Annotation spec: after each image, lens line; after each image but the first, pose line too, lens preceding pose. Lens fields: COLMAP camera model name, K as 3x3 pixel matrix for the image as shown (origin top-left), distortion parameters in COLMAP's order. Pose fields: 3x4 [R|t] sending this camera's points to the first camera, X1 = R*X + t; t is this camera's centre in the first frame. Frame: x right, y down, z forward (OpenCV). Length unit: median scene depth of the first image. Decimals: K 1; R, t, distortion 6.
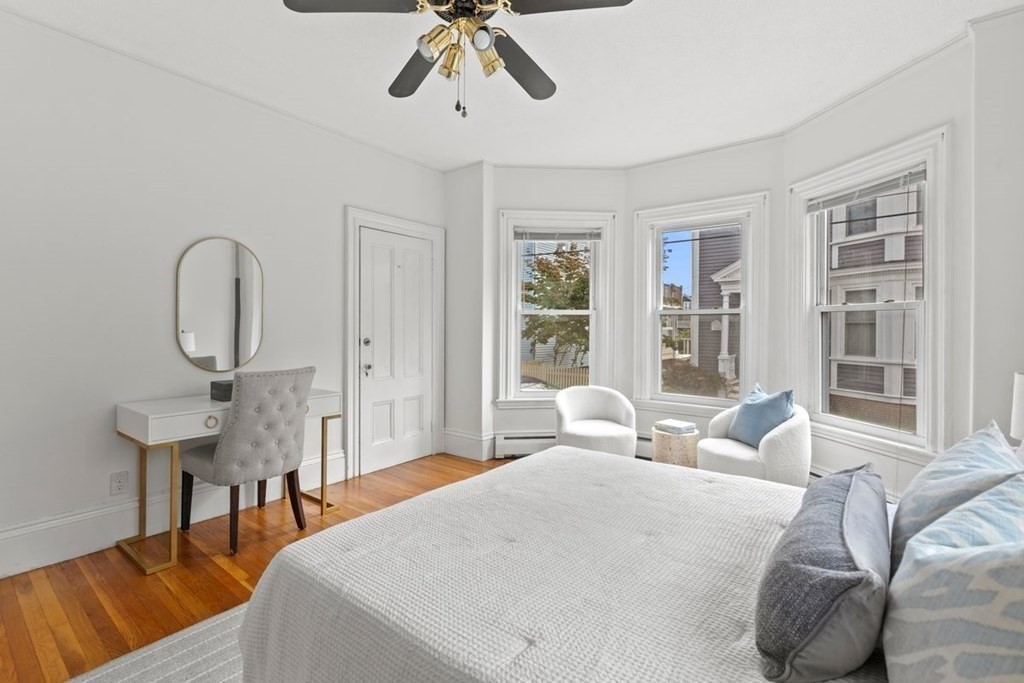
lens RADIAL K [[475.0, 0, 510.3], [0, 475.0, 326.9], [0, 0, 1]] dist [0.001812, 0.000352]
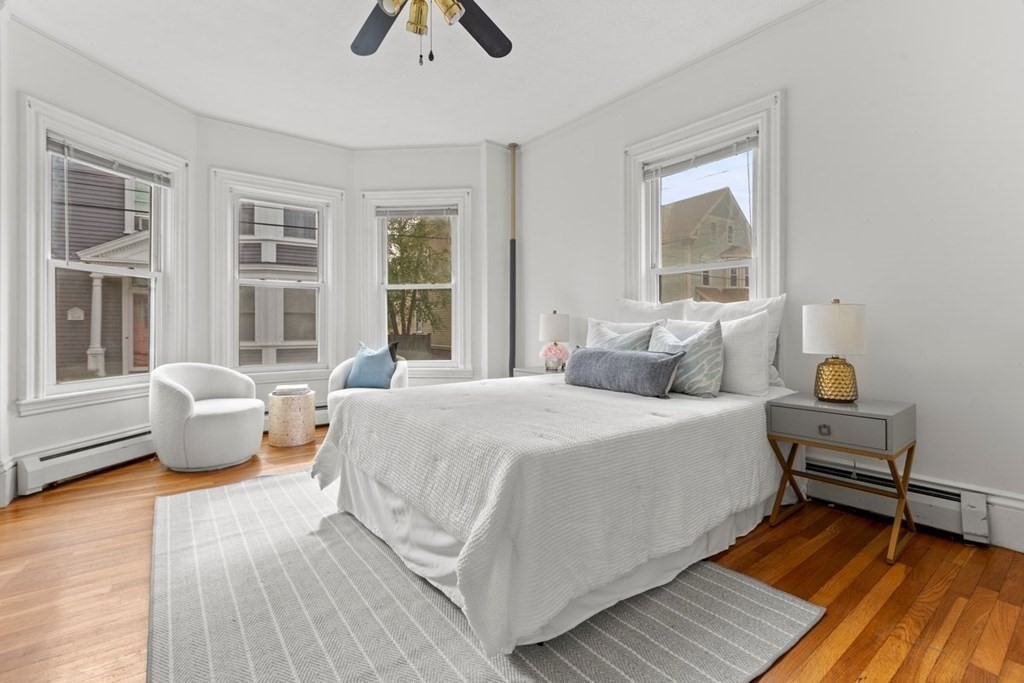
lens RADIAL K [[458.7, 0, 512.0], [0, 458.7, 325.8], [0, 0, 1]] dist [-0.000998, -0.000168]
pose [[0.249692, -0.006044, 0.968306, -0.438515], [0.006596, 0.999968, 0.004541, 0.056768], [-0.968303, 0.005253, 0.249724, 0.234743]]
